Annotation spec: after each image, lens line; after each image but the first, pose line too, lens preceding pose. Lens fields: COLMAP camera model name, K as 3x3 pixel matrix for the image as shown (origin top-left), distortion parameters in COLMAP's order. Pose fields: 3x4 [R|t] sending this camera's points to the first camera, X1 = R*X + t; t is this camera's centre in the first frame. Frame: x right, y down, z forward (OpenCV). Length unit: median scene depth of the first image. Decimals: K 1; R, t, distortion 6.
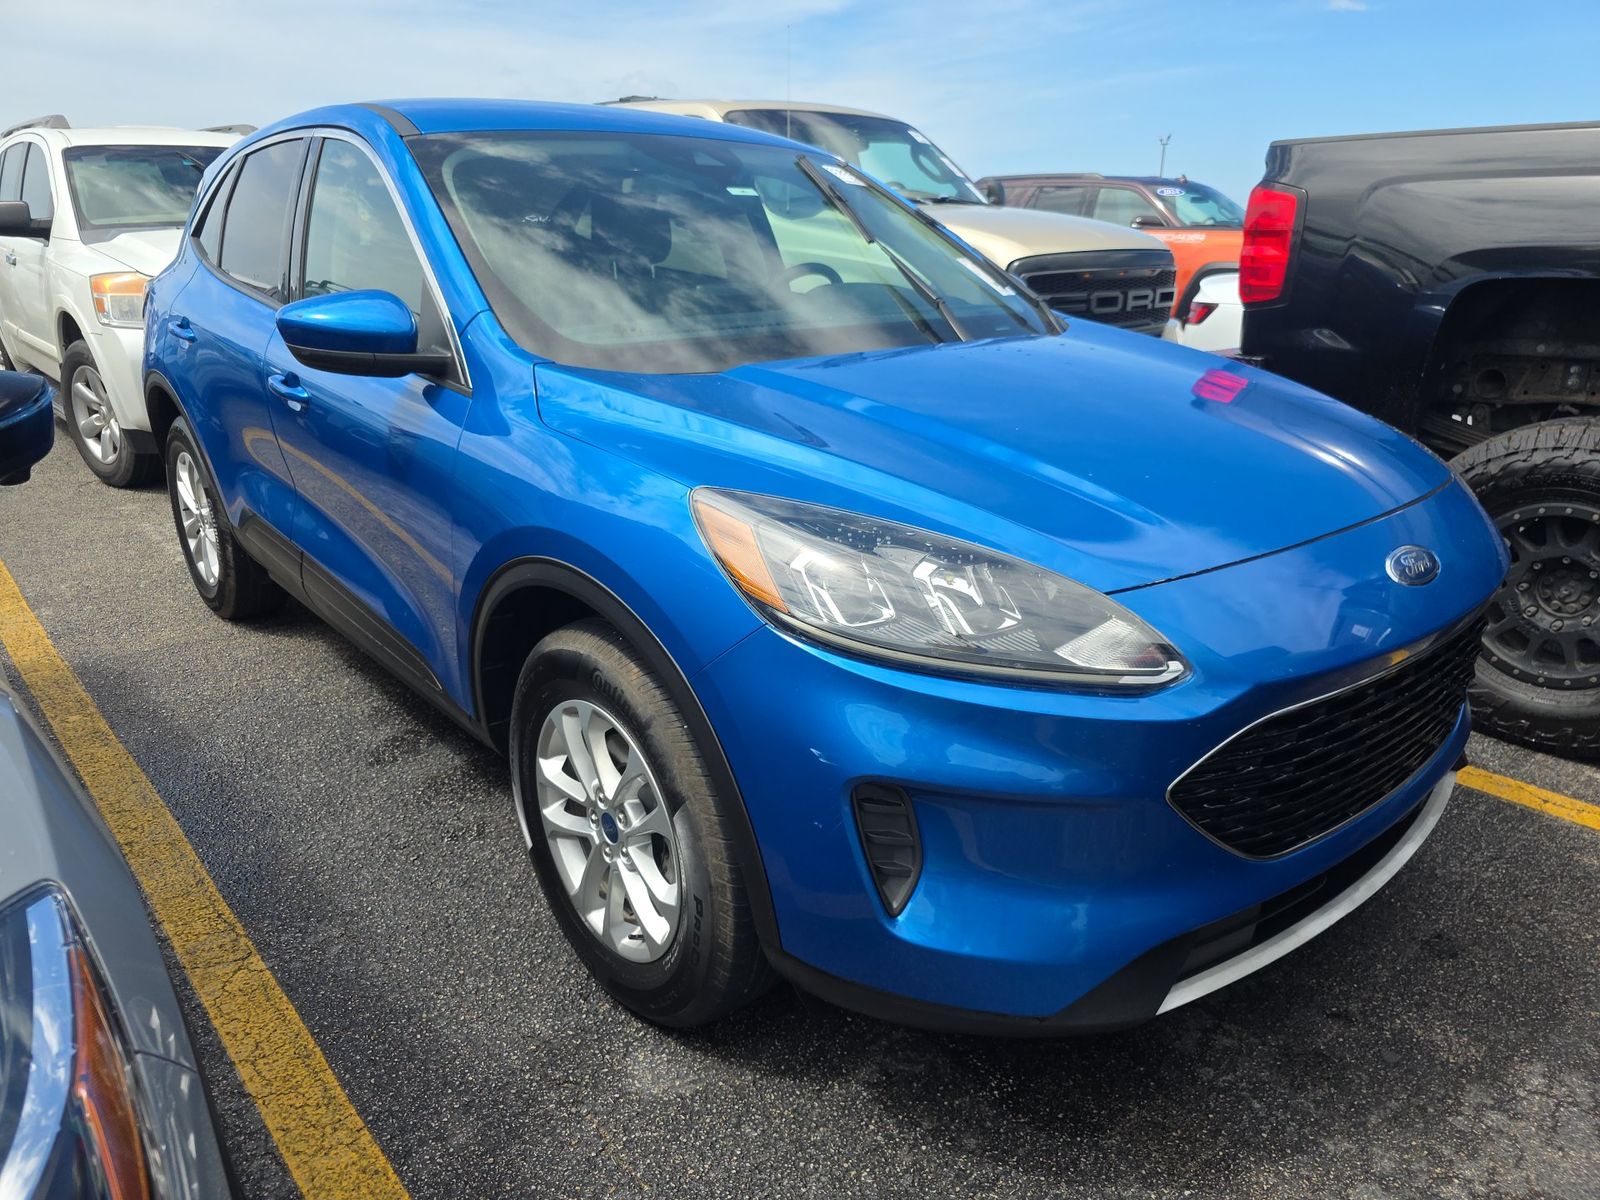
lens RADIAL K [[1084.7, 0, 797.2], [0, 1084.7, 603.1], [0, 0, 1]] dist [0.031559, -0.028075]
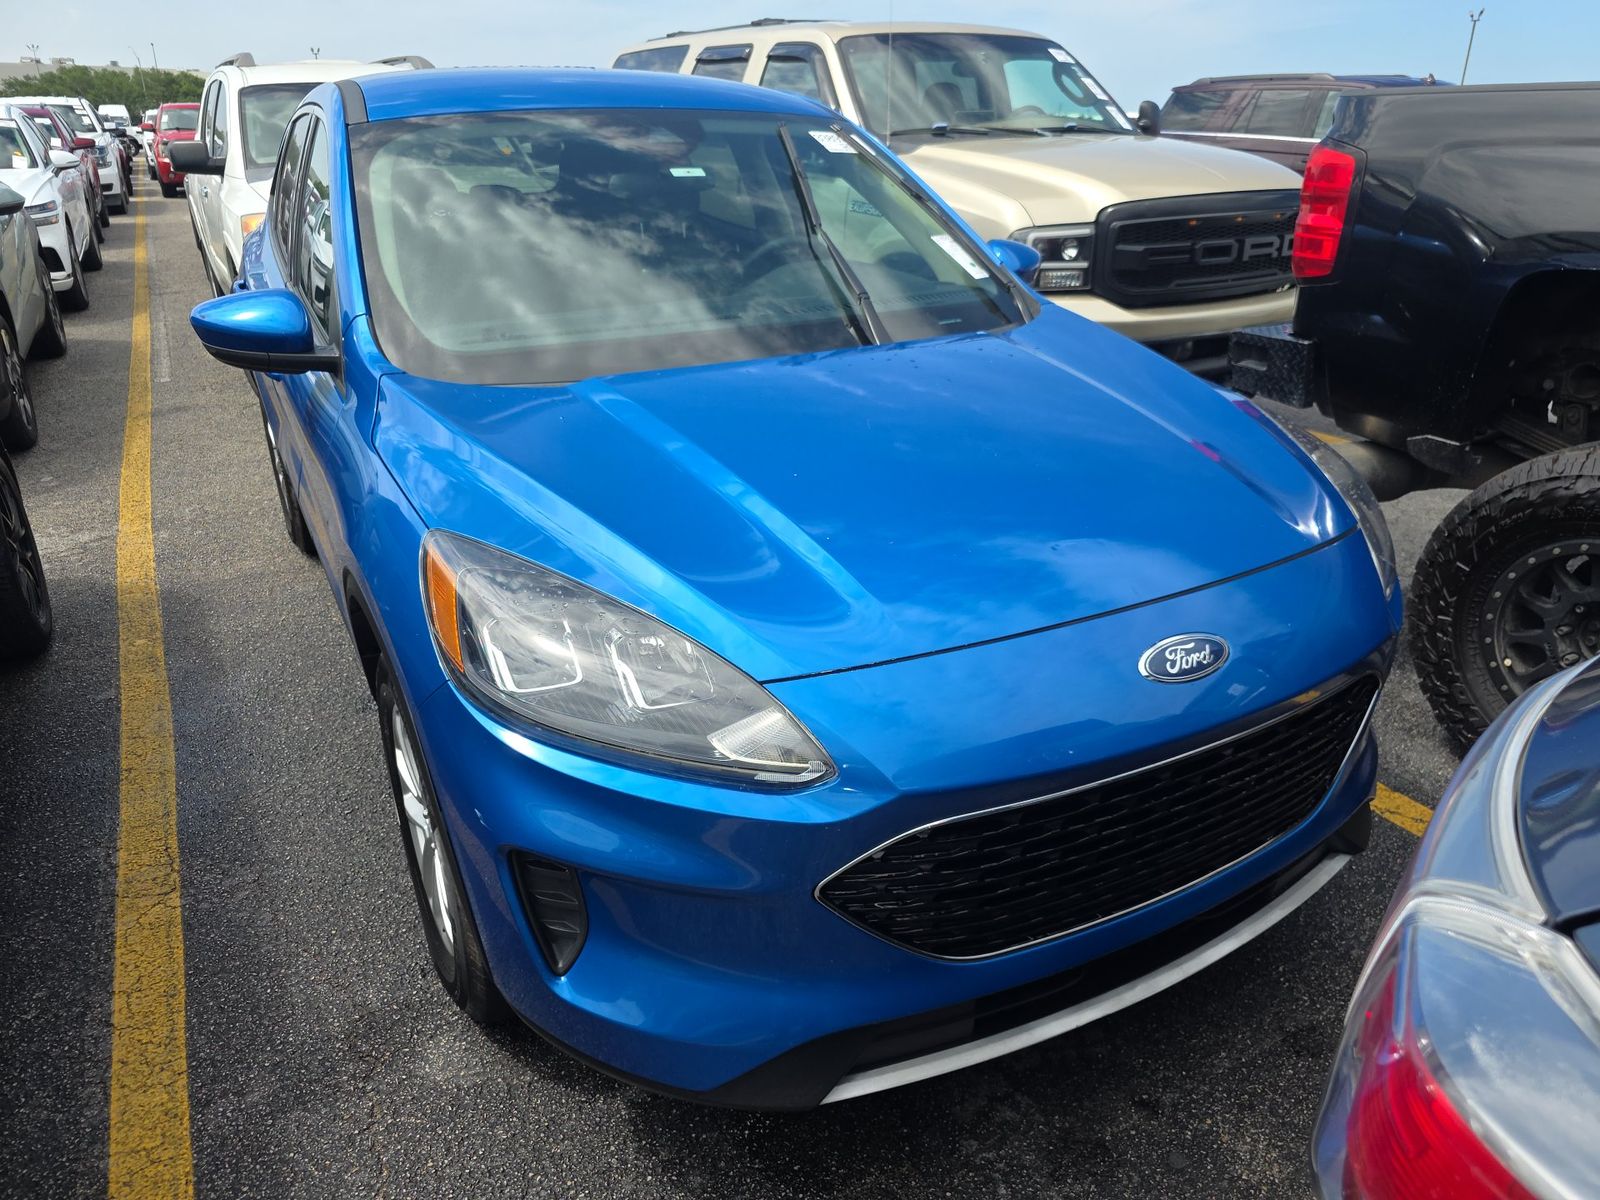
lens RADIAL K [[1084.7, 0, 802.4], [0, 1084.7, 602.3], [0, 0, 1]] dist [0.031559, -0.028075]
pose [[0.978506, 0.072472, -0.193064, 0.328815], [-0.056265, 0.994517, 0.088148, -0.108565], [0.198394, -0.075391, 0.977219, 0.053290]]
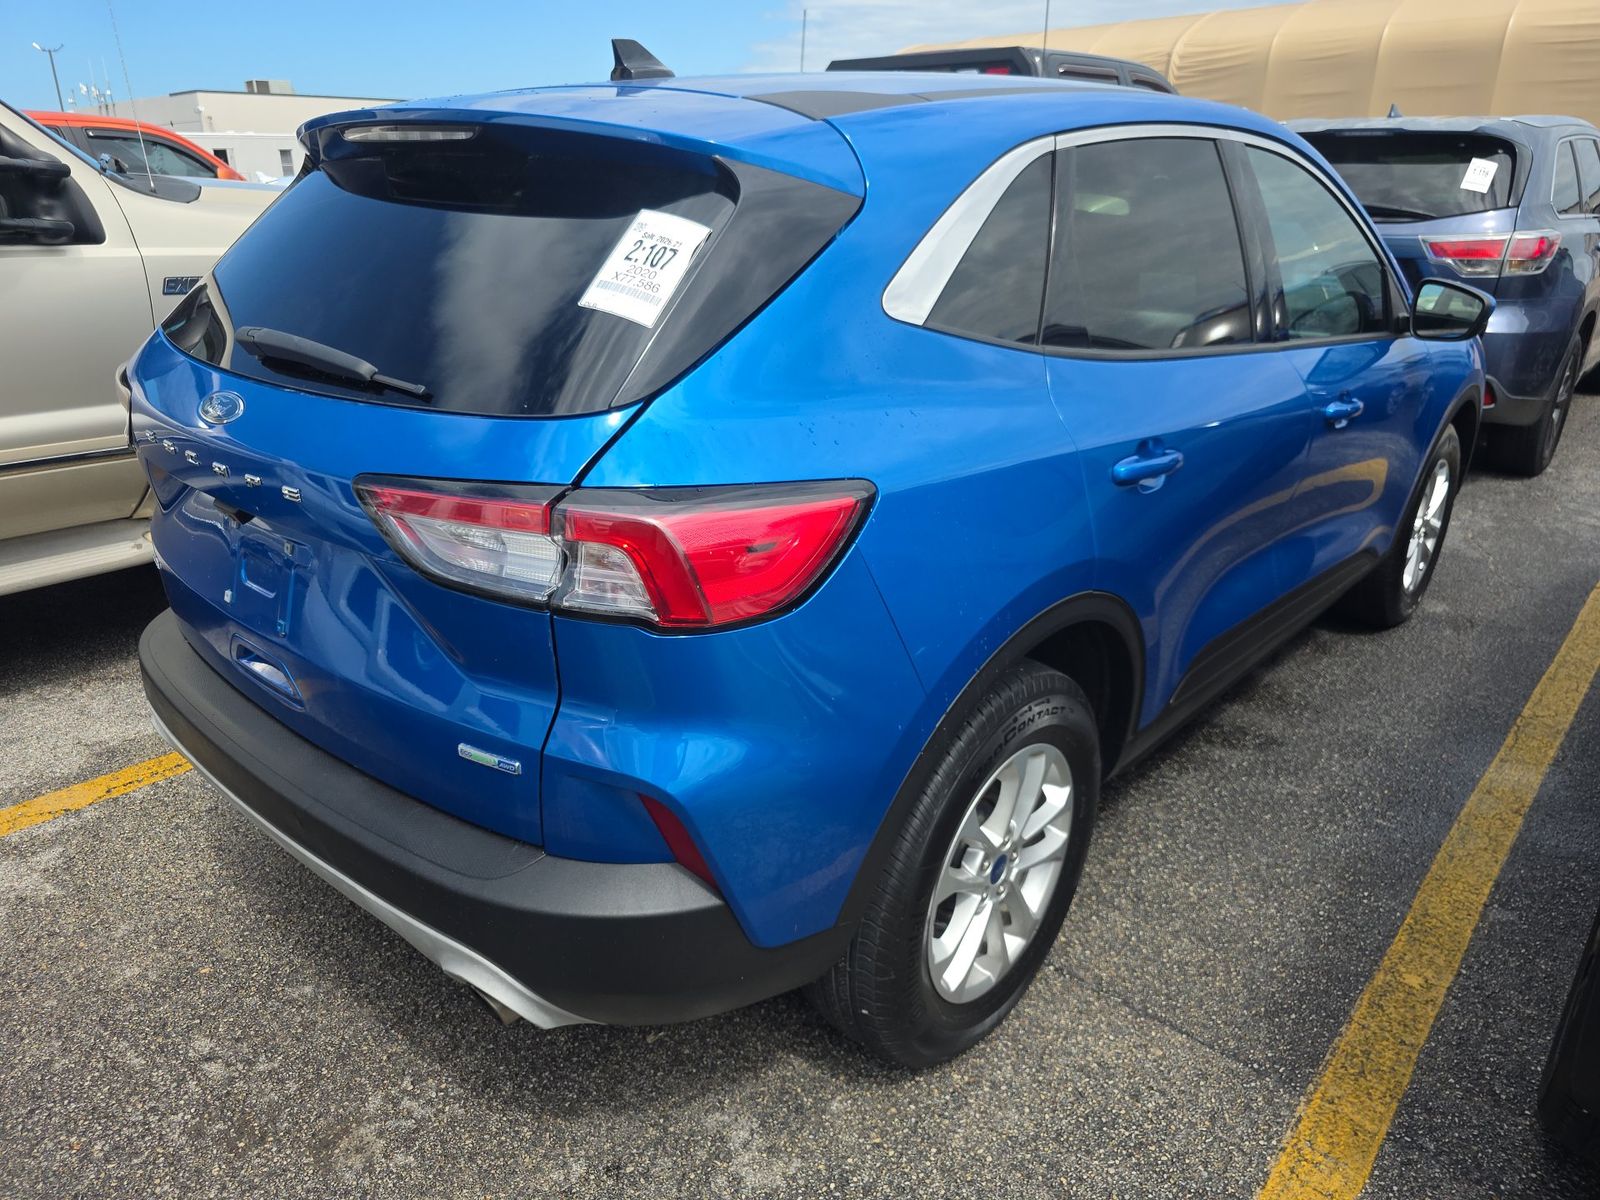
lens RADIAL K [[1084.7, 0, 805.4], [0, 1084.7, 603.7], [0, 0, 1]] dist [0.031559, -0.028075]
pose [[-0.133662, -0.377614, 0.916265, -1.700656], [0.310205, 0.862159, 0.400568, -0.730326], [-0.941227, 0.337771, 0.001899, 1.888854]]
